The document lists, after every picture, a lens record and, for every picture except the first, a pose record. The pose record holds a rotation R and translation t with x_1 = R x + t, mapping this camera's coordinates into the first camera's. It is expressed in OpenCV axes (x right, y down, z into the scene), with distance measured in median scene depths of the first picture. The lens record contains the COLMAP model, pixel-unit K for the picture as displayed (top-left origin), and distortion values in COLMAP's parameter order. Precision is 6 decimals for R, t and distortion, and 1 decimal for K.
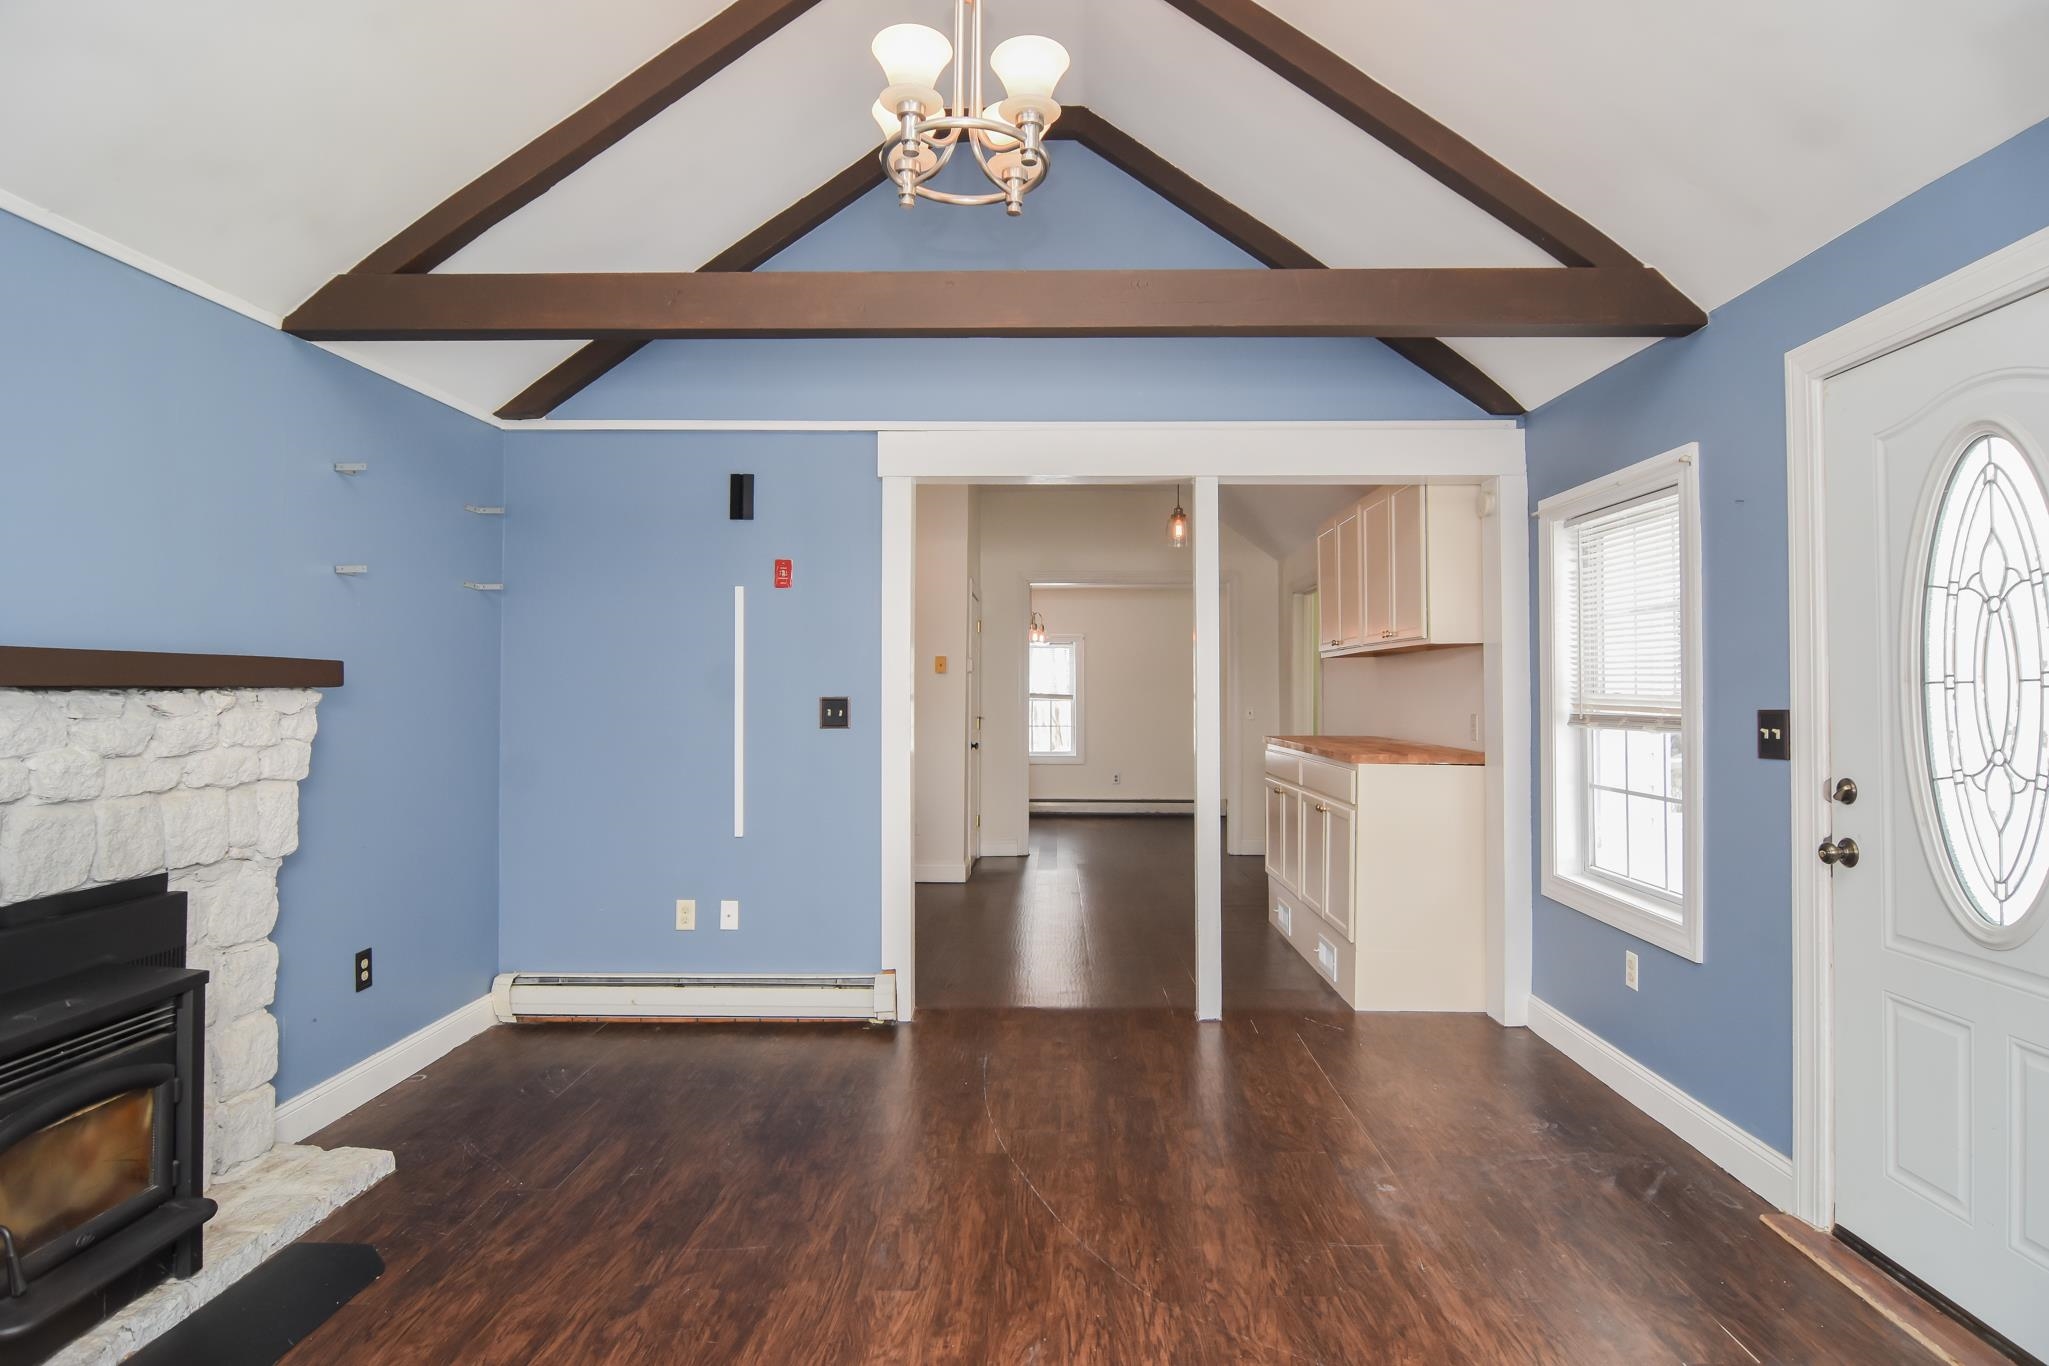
lens RADIAL K [[1092.9, 0, 1026.1], [0, 1092.9, 678.1], [0, 0, 1]] dist [-0.006565, -0.011808]
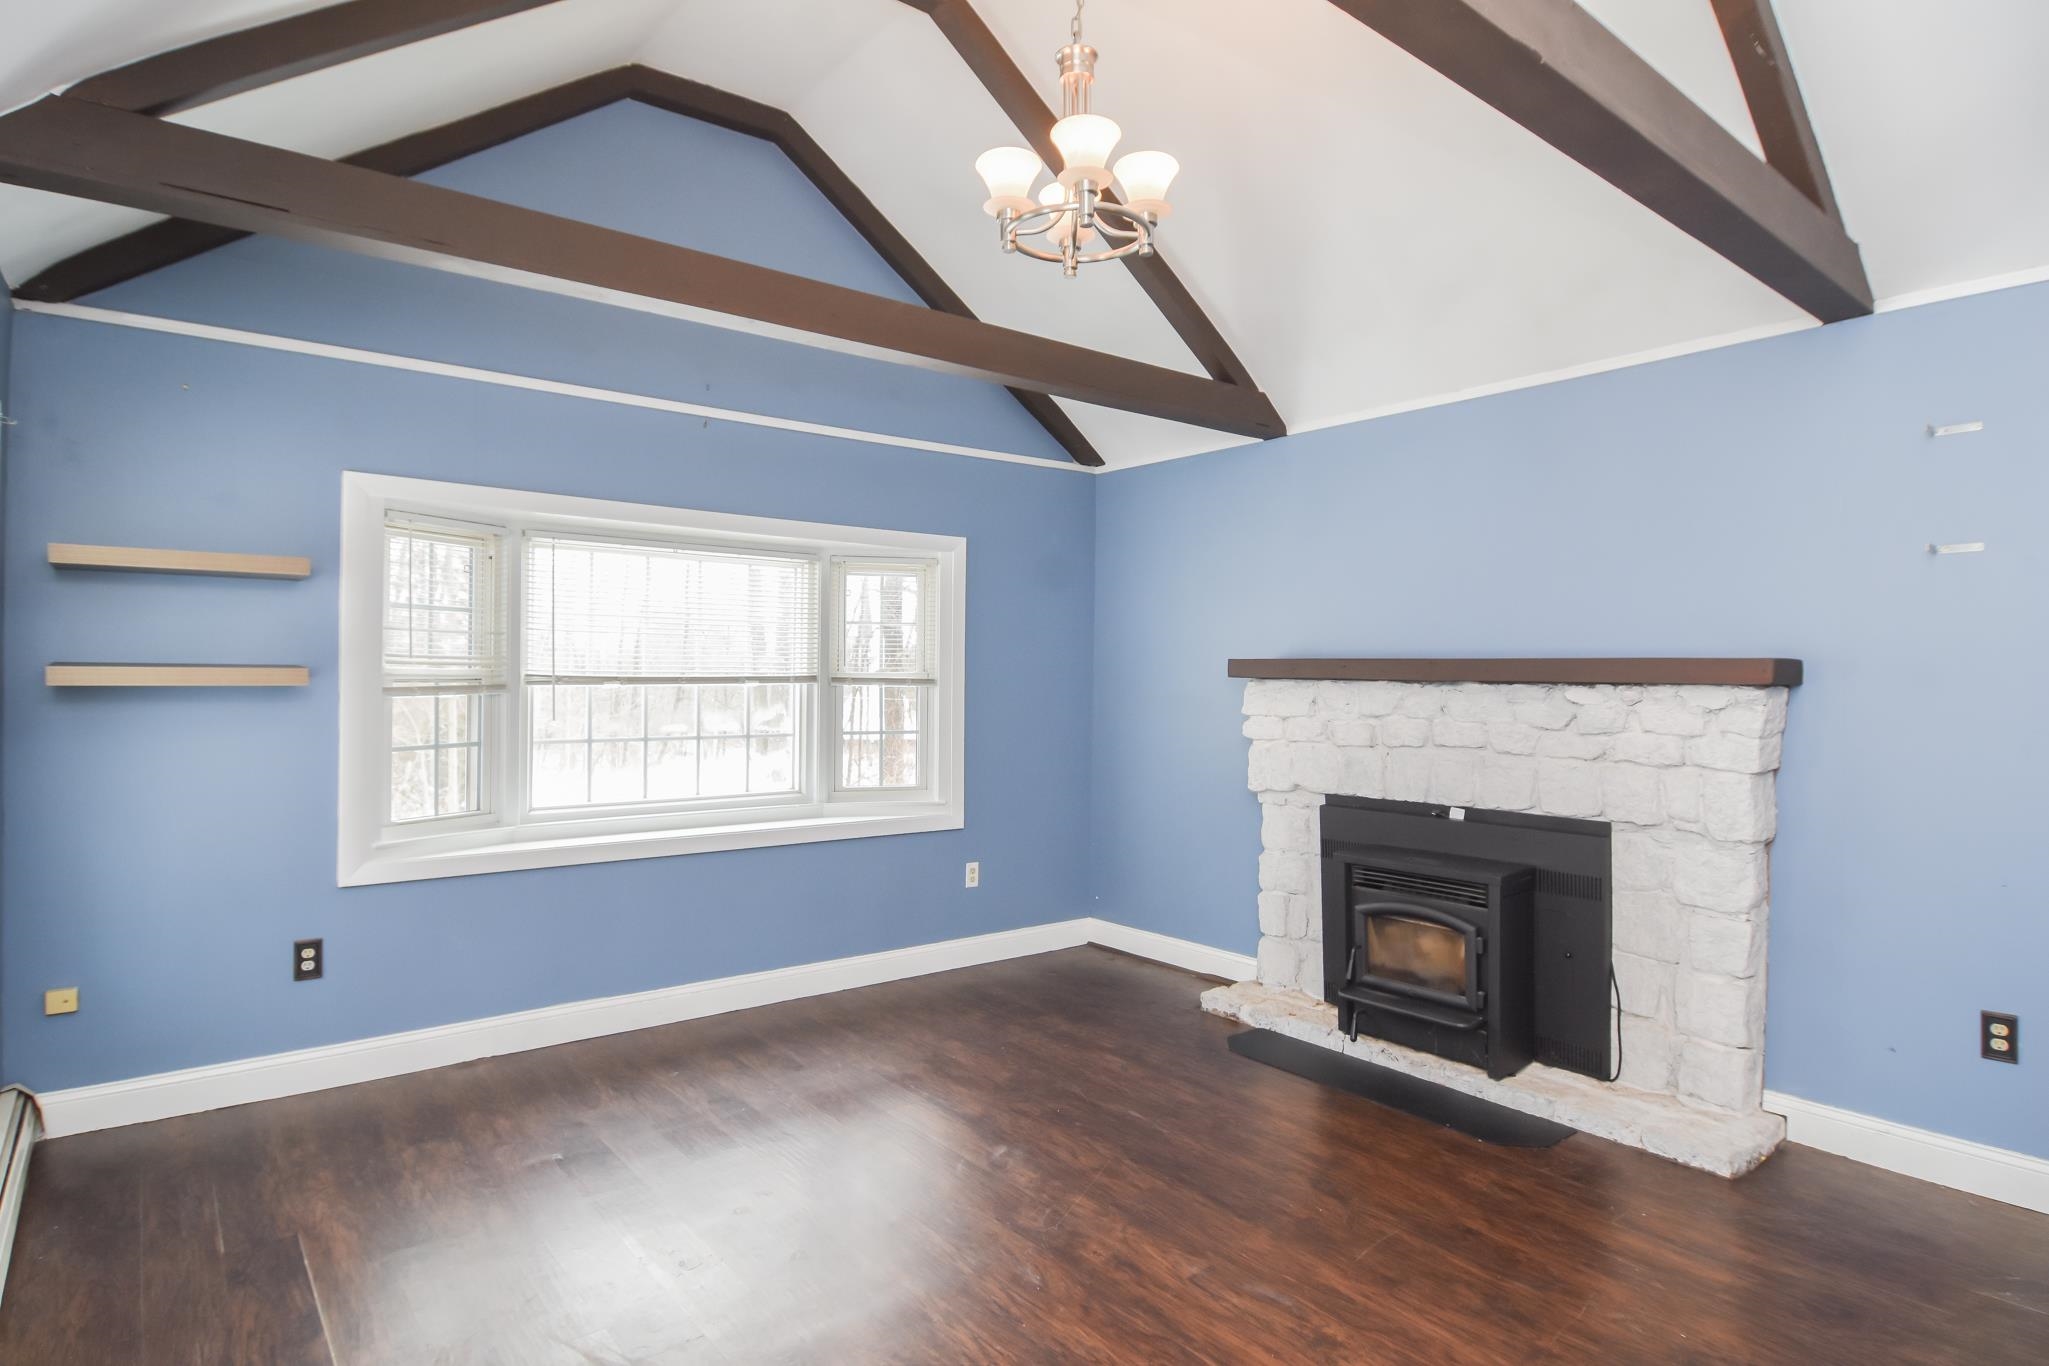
lens RADIAL K [[1092.9, 0, 1026.1], [0, 1092.9, 678.1], [0, 0, 1]] dist [-0.006565, -0.011808]
pose [[-0.757586, 0.003049, -0.652728, 0.575632], [0.003649, 0.999993, 0.000435, -0.000573], [0.652725, -0.002052, -0.757592, 1.426364]]
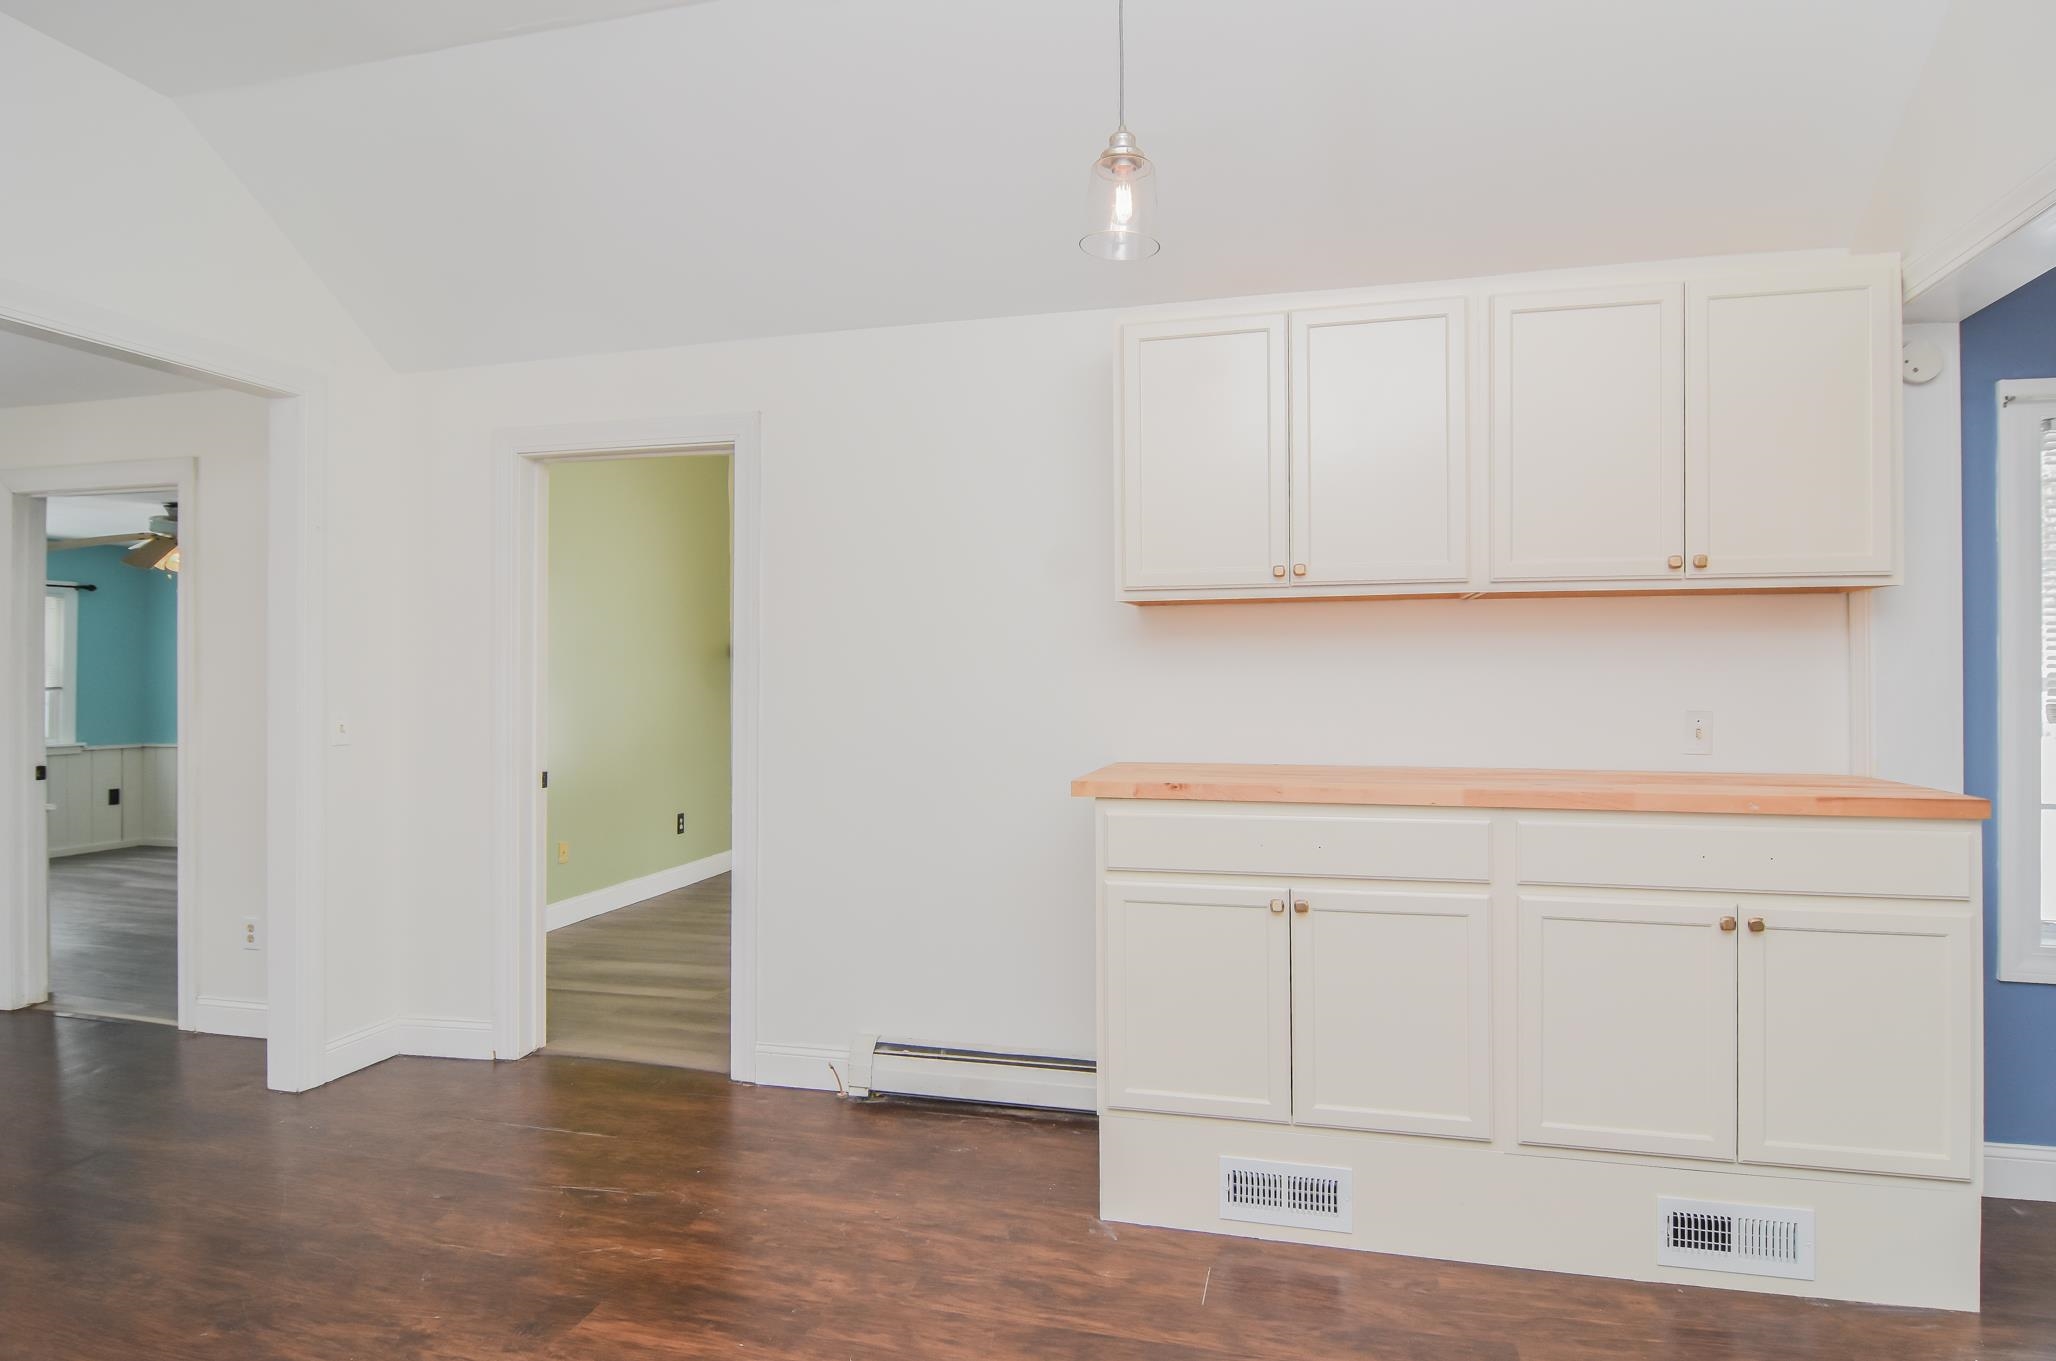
lens RADIAL K [[1126.2, 0, 1028.9], [0, 1126.2, 662.4], [0, 0, 1]] dist [-0.019658, -0.000186]
pose [[0.234726, 0.008828, 0.972022, -0.457425], [-0.008644, 0.999938, -0.006995, 0.024844], [-0.972023, -0.006760, 0.234788, 2.068874]]
